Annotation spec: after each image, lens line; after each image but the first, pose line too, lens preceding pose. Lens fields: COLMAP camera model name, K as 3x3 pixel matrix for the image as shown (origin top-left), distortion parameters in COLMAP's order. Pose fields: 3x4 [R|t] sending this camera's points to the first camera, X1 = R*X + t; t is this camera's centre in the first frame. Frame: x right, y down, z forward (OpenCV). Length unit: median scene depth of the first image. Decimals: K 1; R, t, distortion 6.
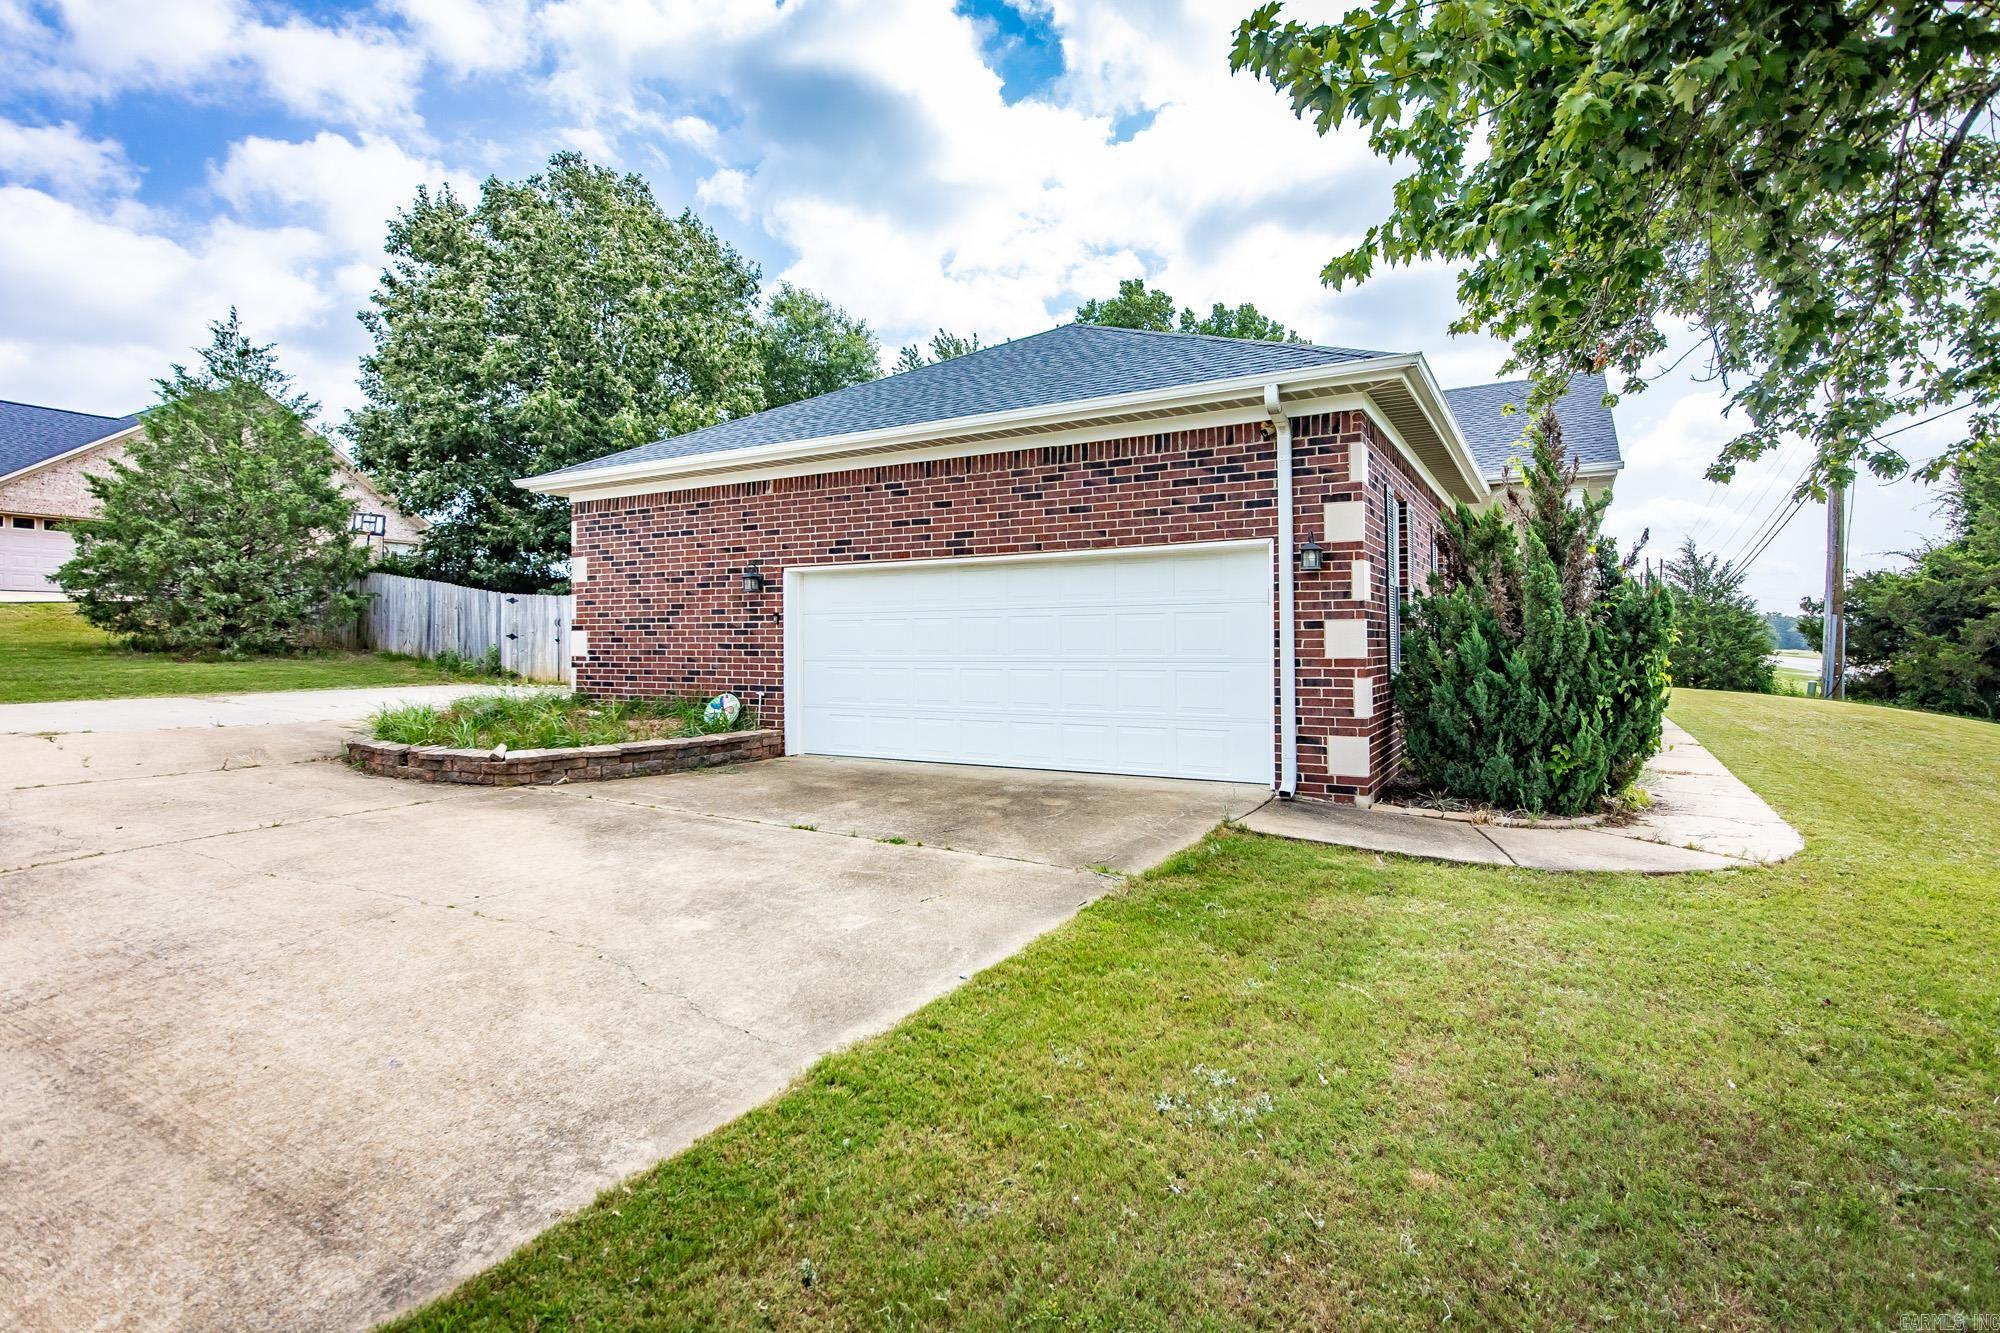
lens RADIAL K [[1003.7, 0, 1001.0], [0, 1003.7, 653.3], [0, 0, 1]] dist [-0.002828, 0.000416]
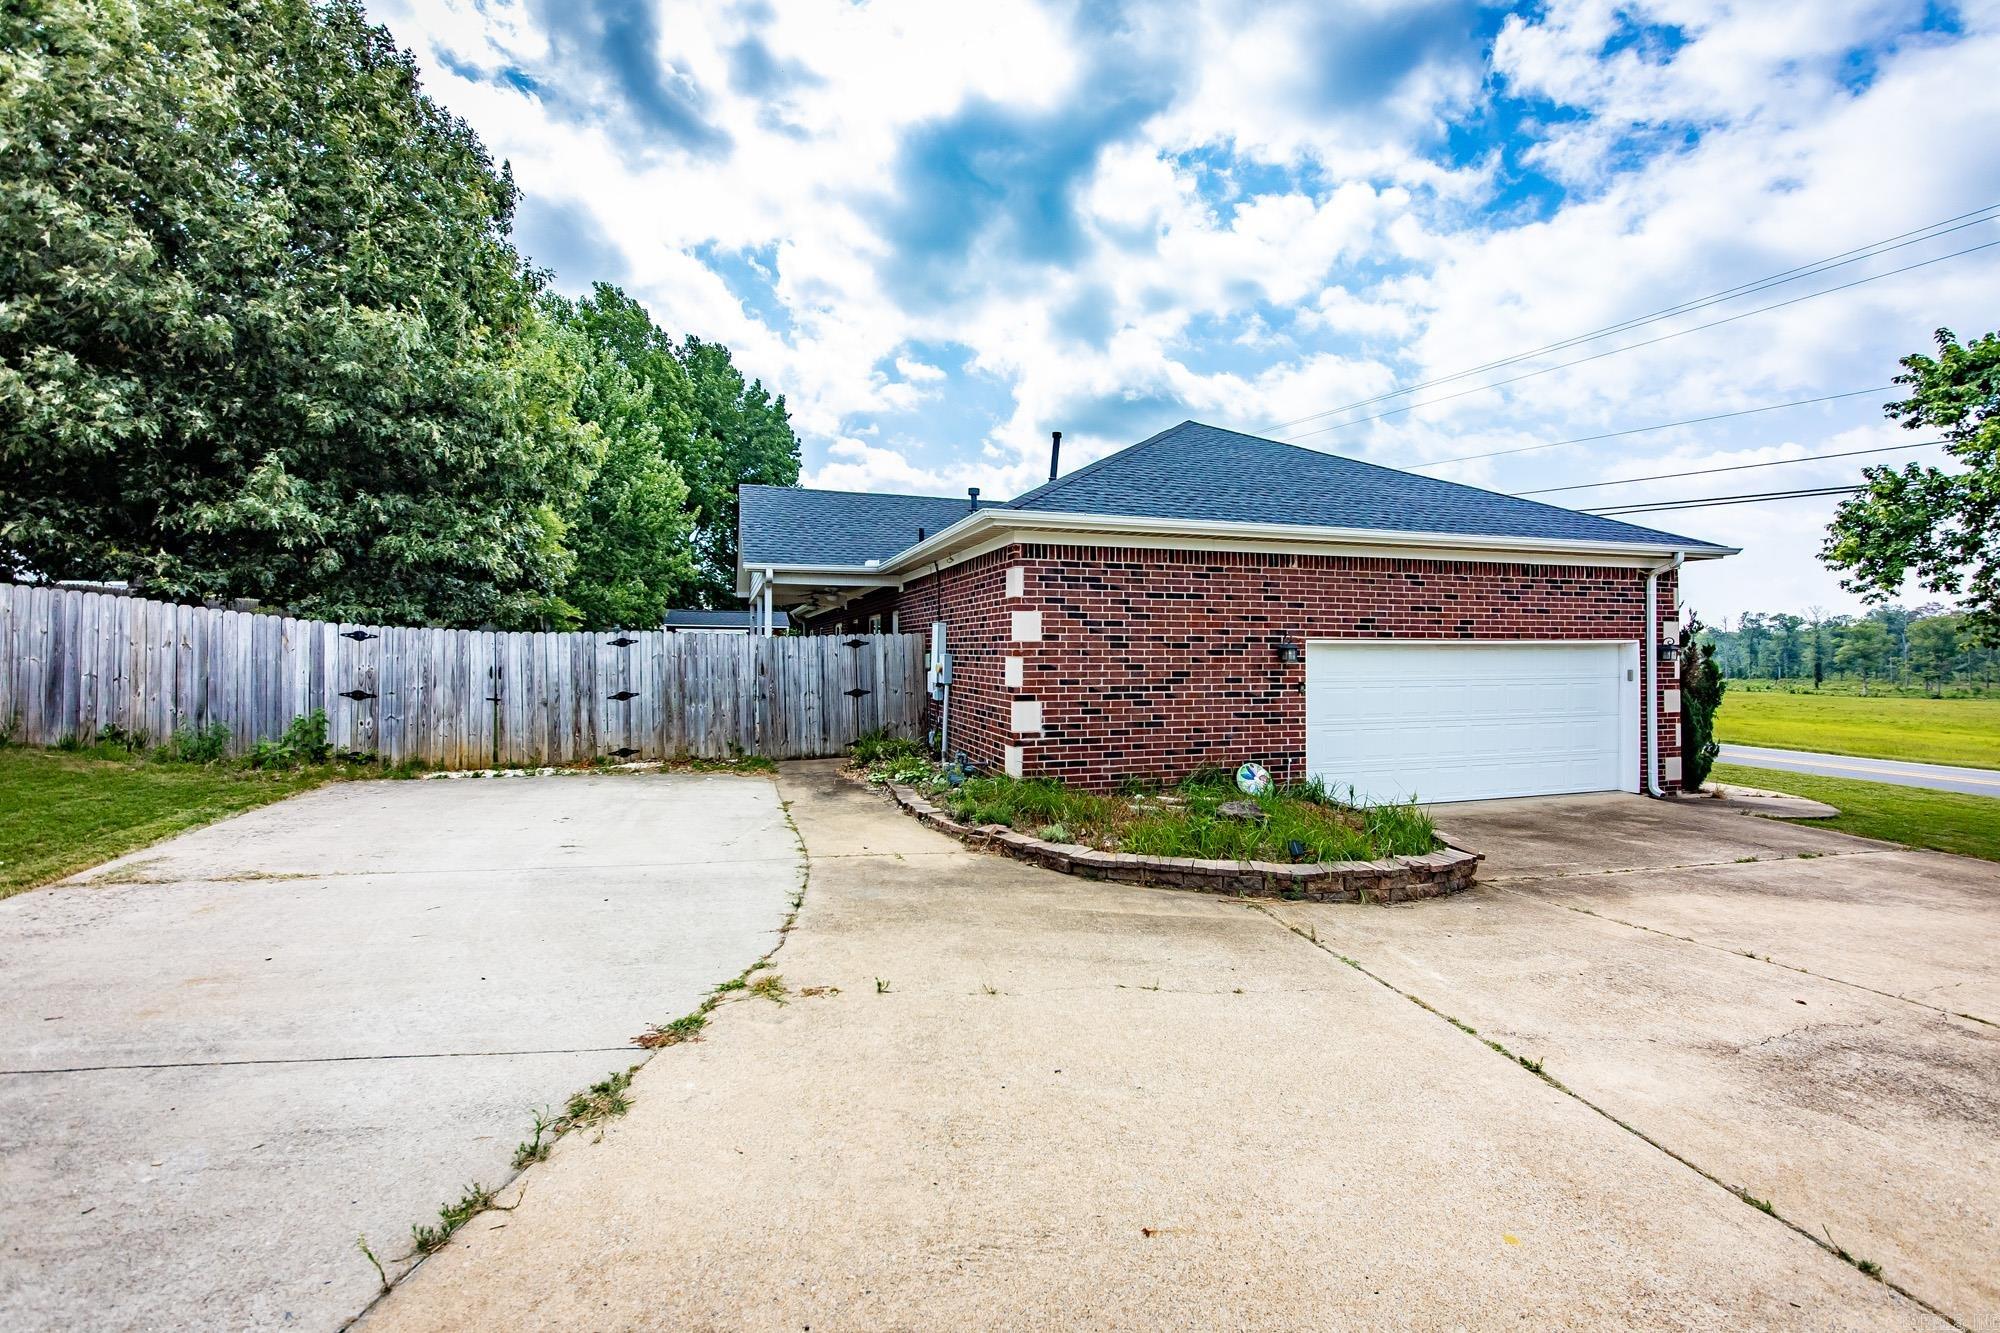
lens RADIAL K [[907.1, 0, 1001.2], [0, 907.1, 656.4], [0, 0, 1]] dist [0.000783, 0.000046]
pose [[0.648699, -0.002045, 0.761042, -1.143308], [0.004009, 0.999992, -0.000731, -0.067358], [-0.761034, 0.003525, 0.648702, 0.619369]]
